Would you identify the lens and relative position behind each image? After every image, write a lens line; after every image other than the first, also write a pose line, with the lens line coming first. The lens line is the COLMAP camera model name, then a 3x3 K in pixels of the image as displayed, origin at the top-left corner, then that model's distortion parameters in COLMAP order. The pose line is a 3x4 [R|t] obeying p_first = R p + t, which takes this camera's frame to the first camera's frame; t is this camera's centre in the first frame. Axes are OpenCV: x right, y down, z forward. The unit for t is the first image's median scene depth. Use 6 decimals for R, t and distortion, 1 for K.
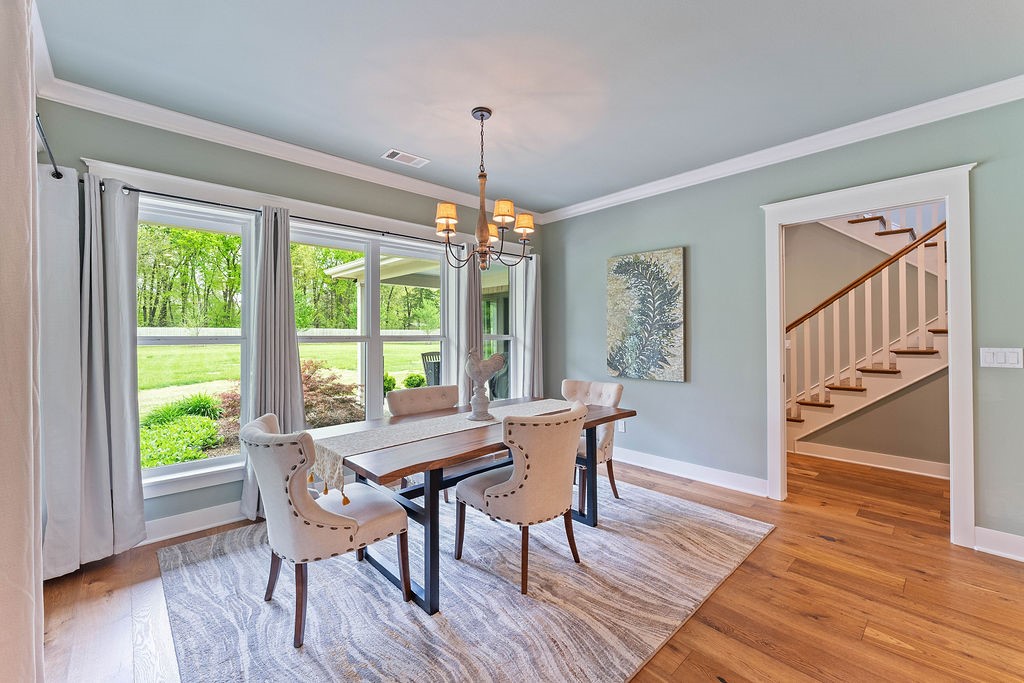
lens RADIAL K [[425.5, 0, 510.8], [0, 425.5, 337.8], [0, 0, 1]] dist [0.000065, 0.000195]
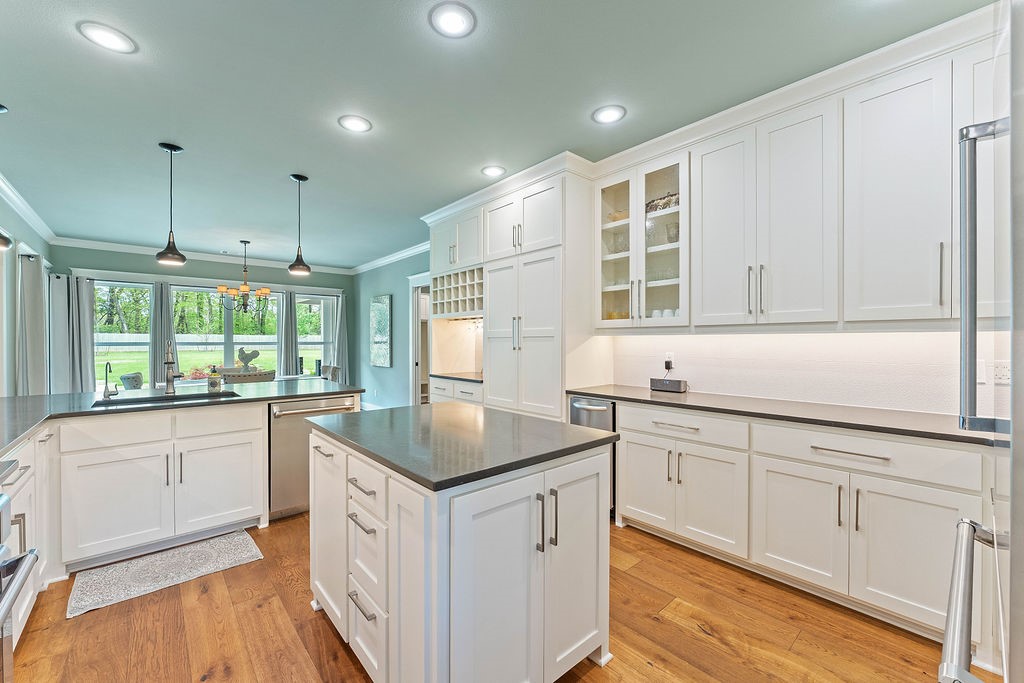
lens RADIAL K [[418.7, 0, 512.8], [0, 418.7, 348.0], [0, 0, 1]] dist [-0.001056, -0.000169]
pose [[0.999509, -0.002356, -0.031258, 1.065533], [0.002742, 0.999920, 0.012322, -0.001656], [0.031227, -0.012402, 0.999435, -0.869398]]
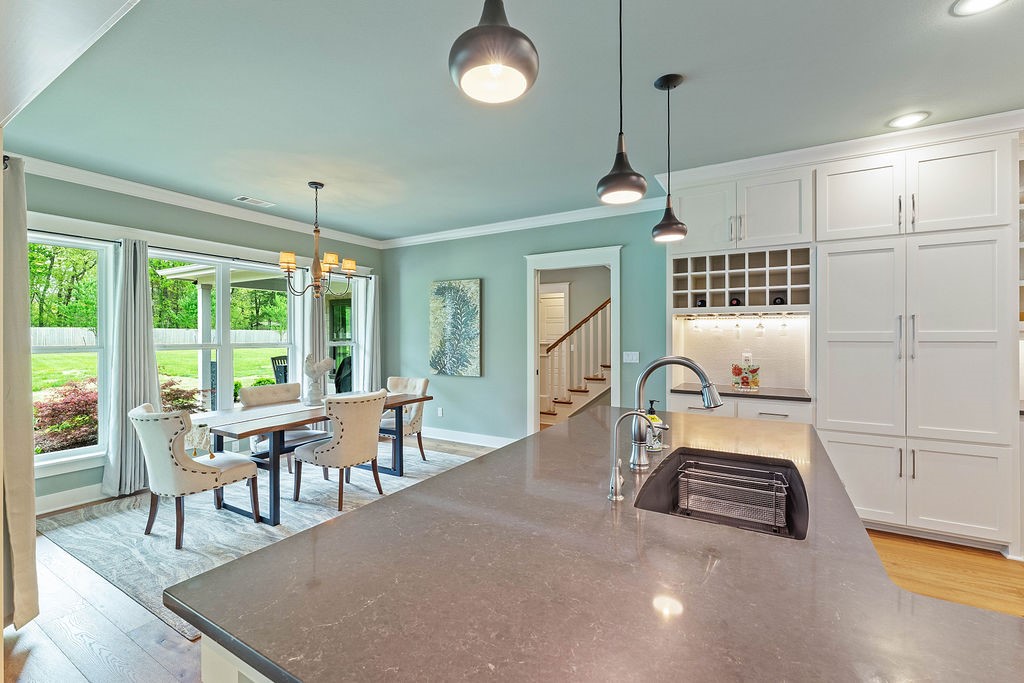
lens RADIAL K [[444.2, 0, 509.9], [0, 444.2, 339.8], [0, 0, 1]] dist [-0.001341, -0.000254]
pose [[0.960419, -0.000532, 0.278558, 0.103551], [-0.000201, 0.999997, 0.002602, -0.020967], [-0.278559, -0.002555, 0.960416, -0.437466]]
